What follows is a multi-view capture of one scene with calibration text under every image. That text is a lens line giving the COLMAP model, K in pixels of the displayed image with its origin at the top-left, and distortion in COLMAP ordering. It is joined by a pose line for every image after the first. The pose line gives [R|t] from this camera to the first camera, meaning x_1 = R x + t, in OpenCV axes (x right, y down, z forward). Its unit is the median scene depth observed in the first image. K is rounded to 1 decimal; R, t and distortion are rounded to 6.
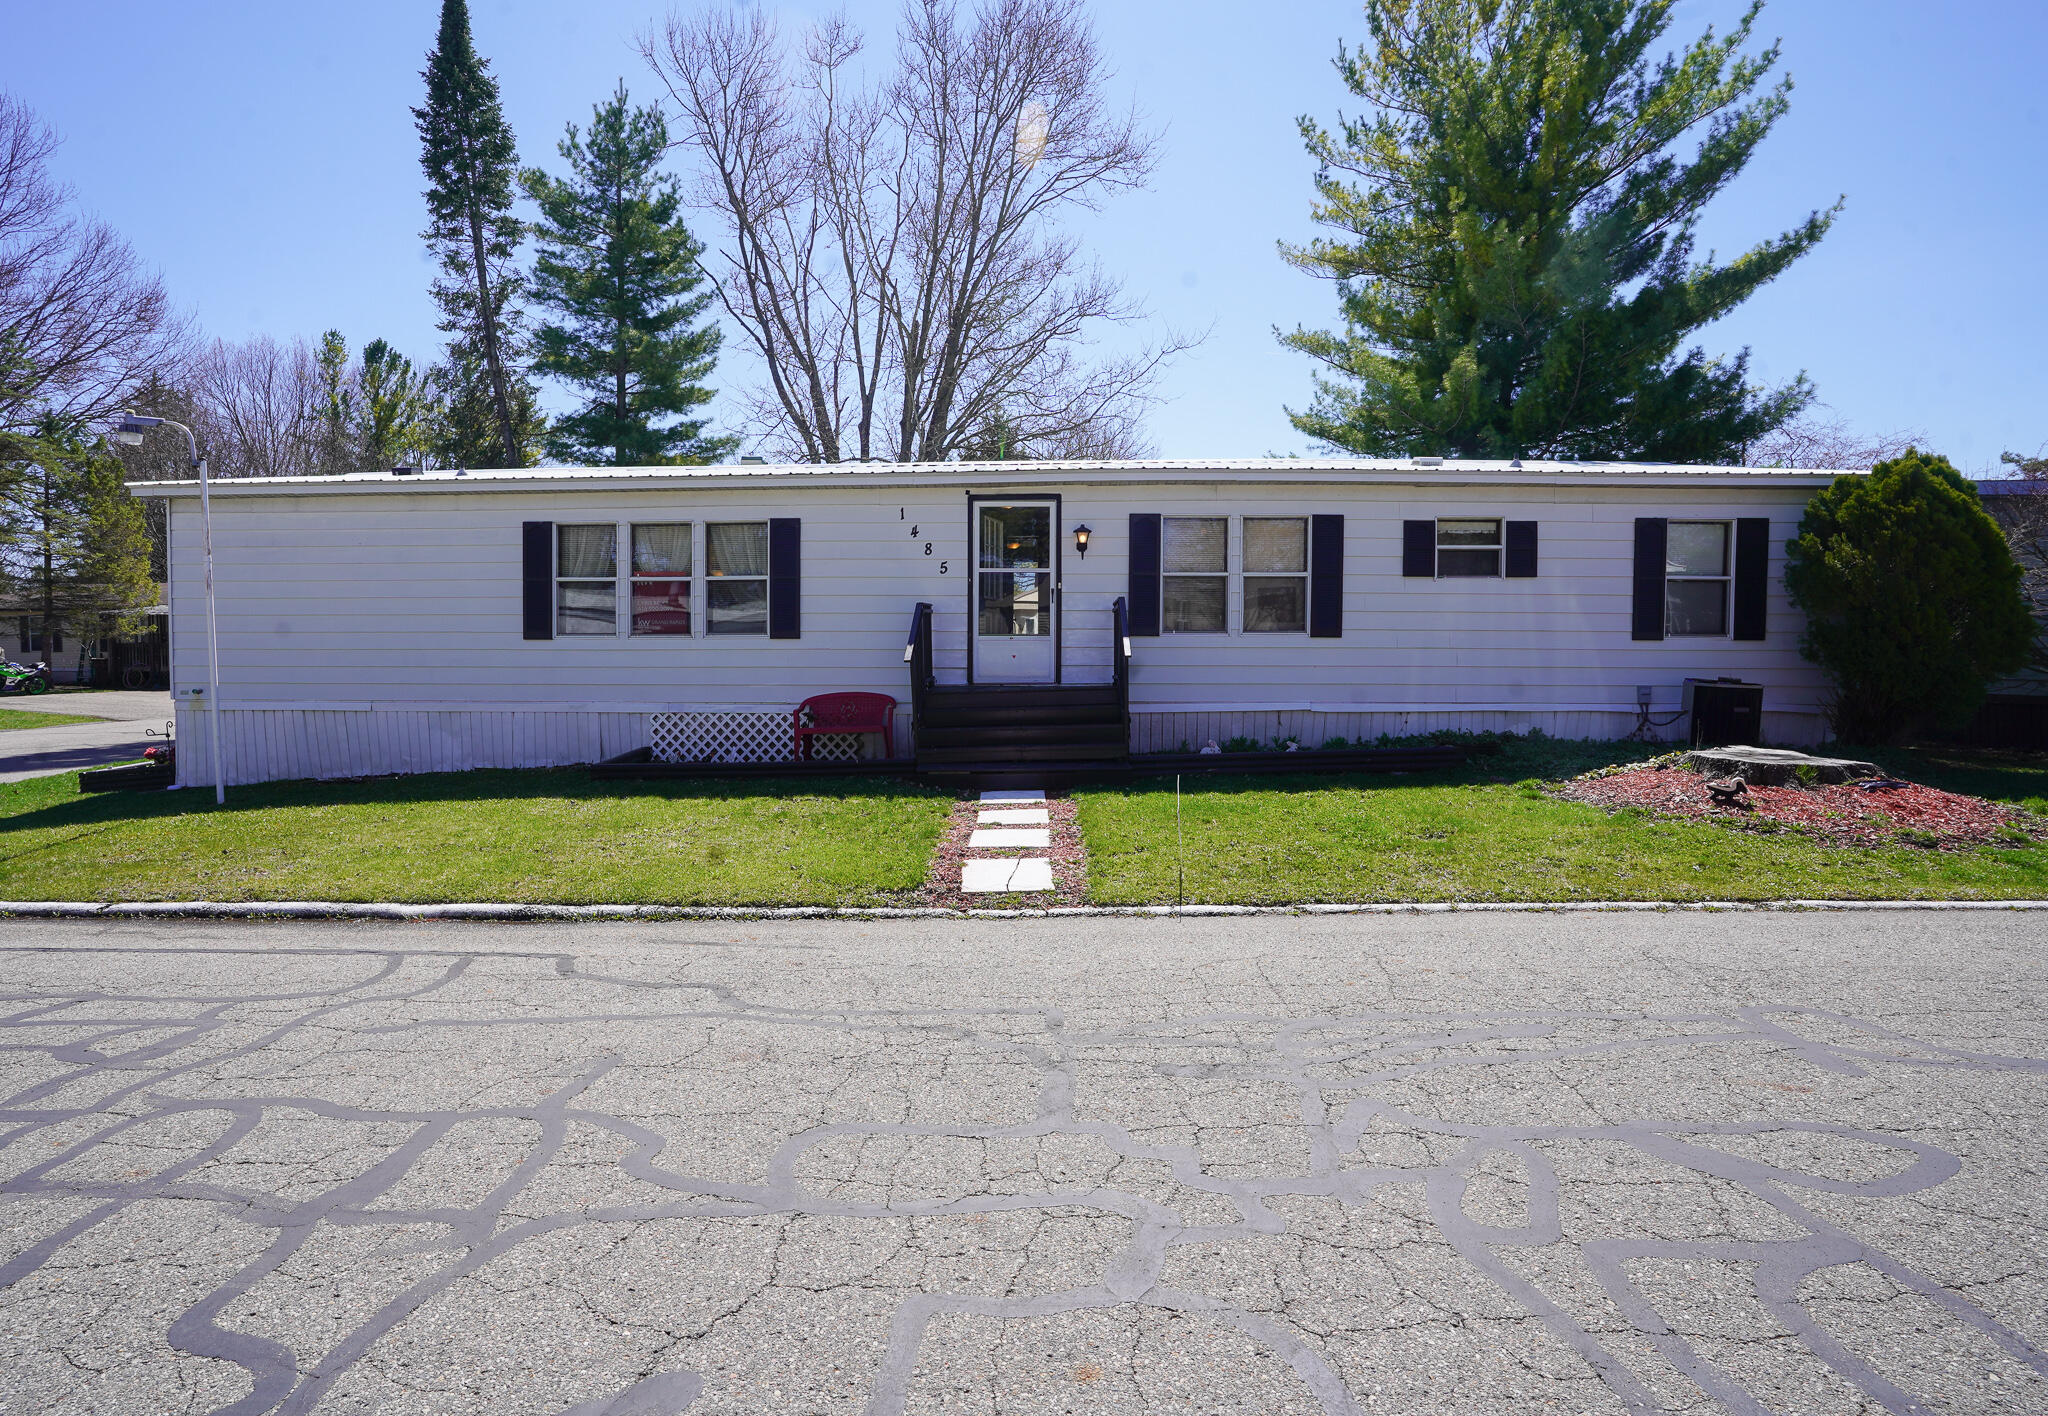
lens RADIAL K [[1110.2, 0, 1021.8], [0, 1110.2, 705.0], [0, 0, 1]] dist [-0.000944, -0.000073]
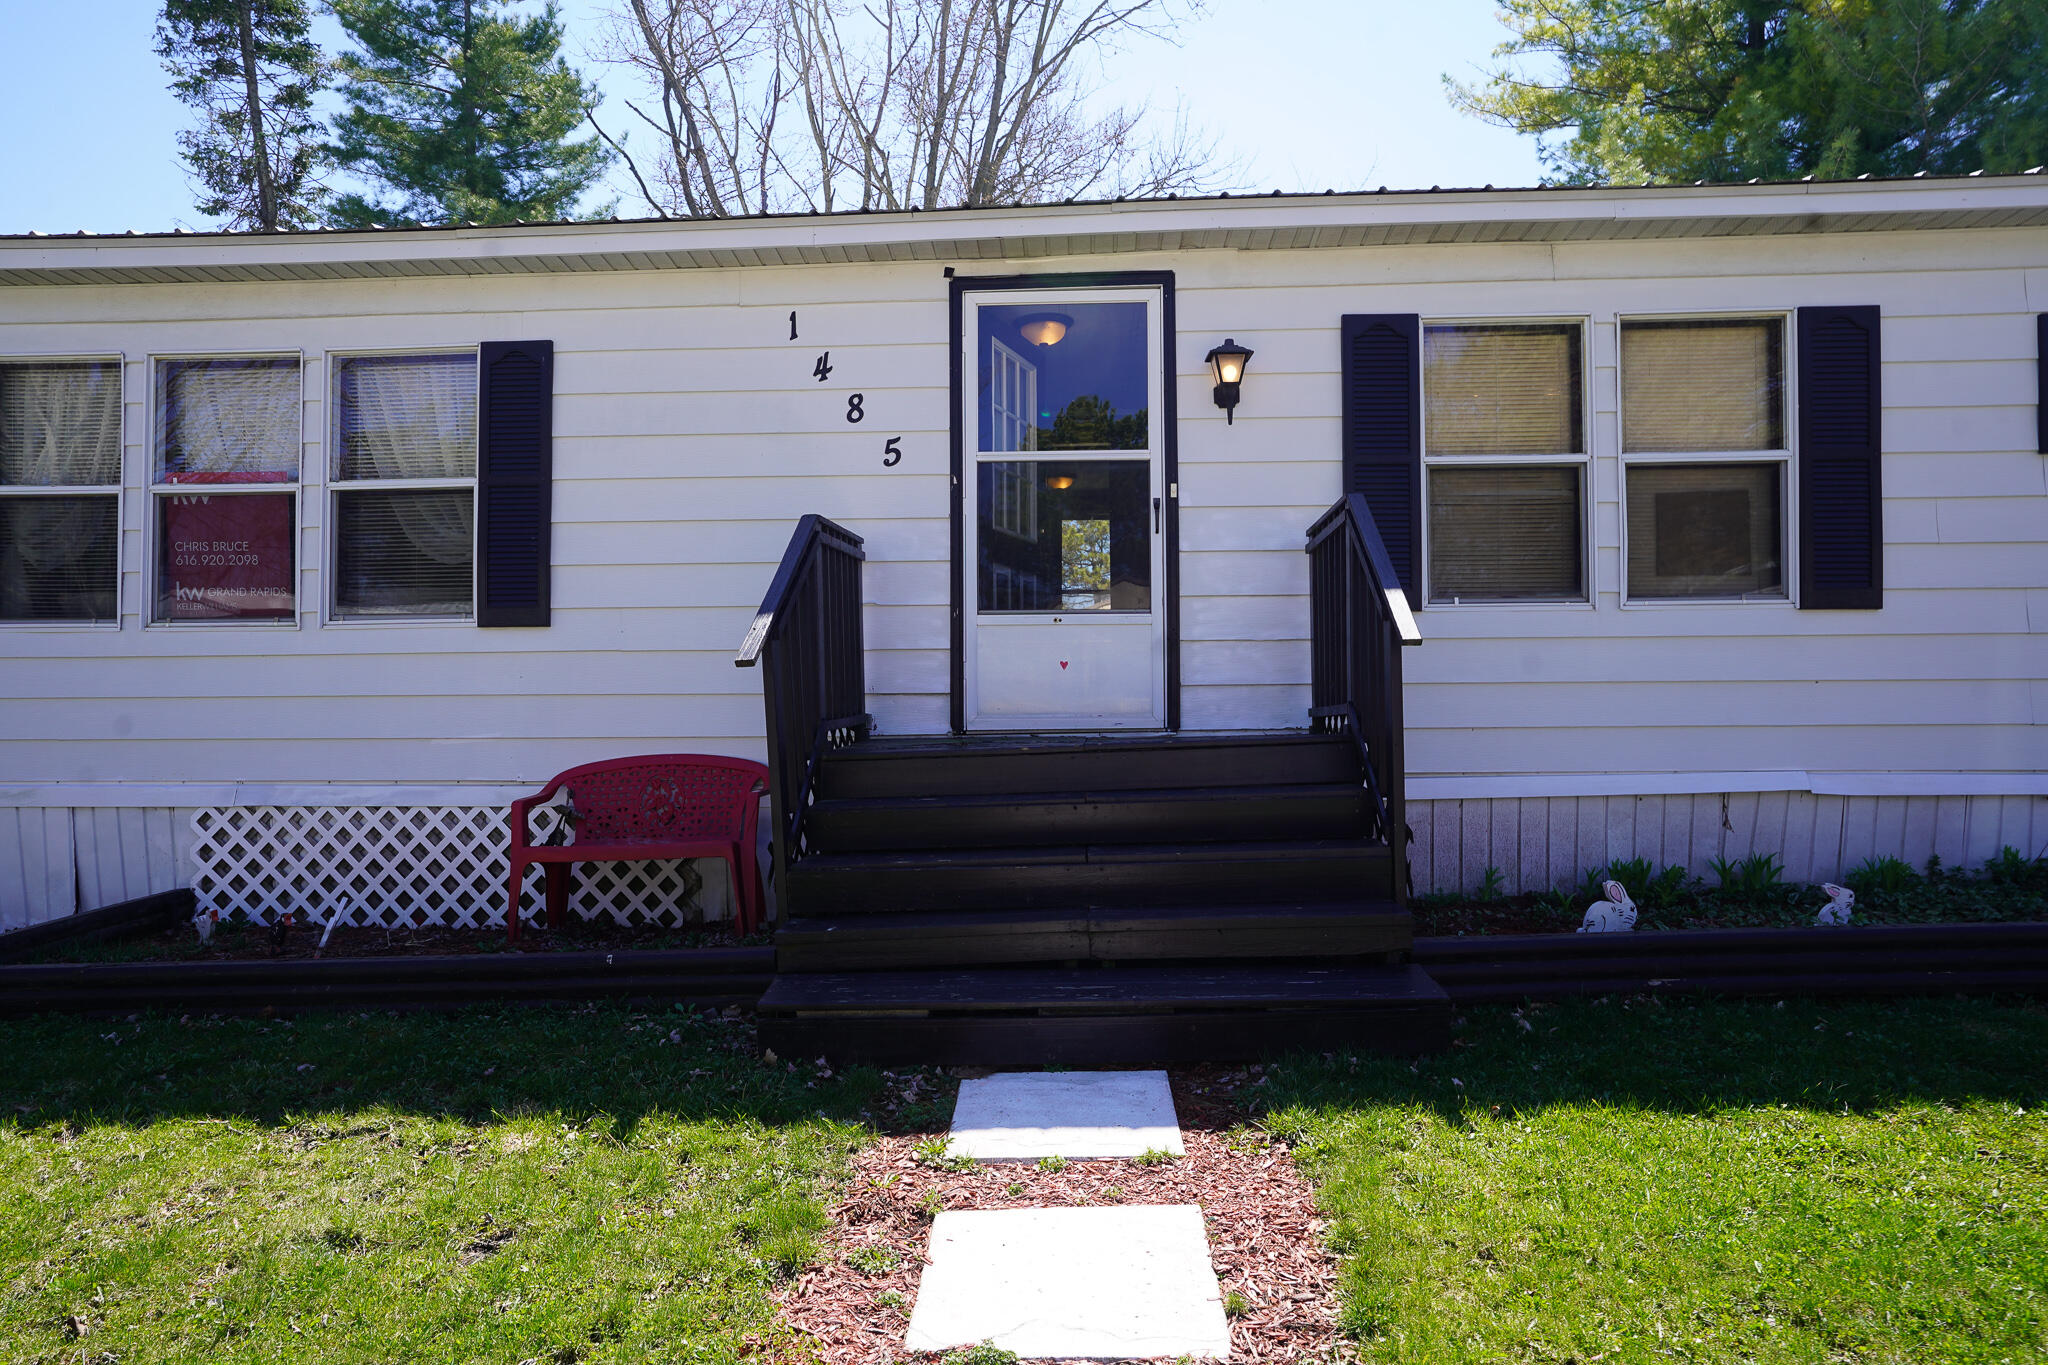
lens RADIAL K [[1300.6, 0, 1025.1], [0, 1300.6, 683.2], [0, 0, 1]] dist [-0.024142, -0.000293]
pose [[0.999338, -0.009016, -0.035254, -0.004518], [0.006857, 0.998121, -0.060897, -0.007703], [0.035737, 0.060615, 0.997521, 0.522915]]
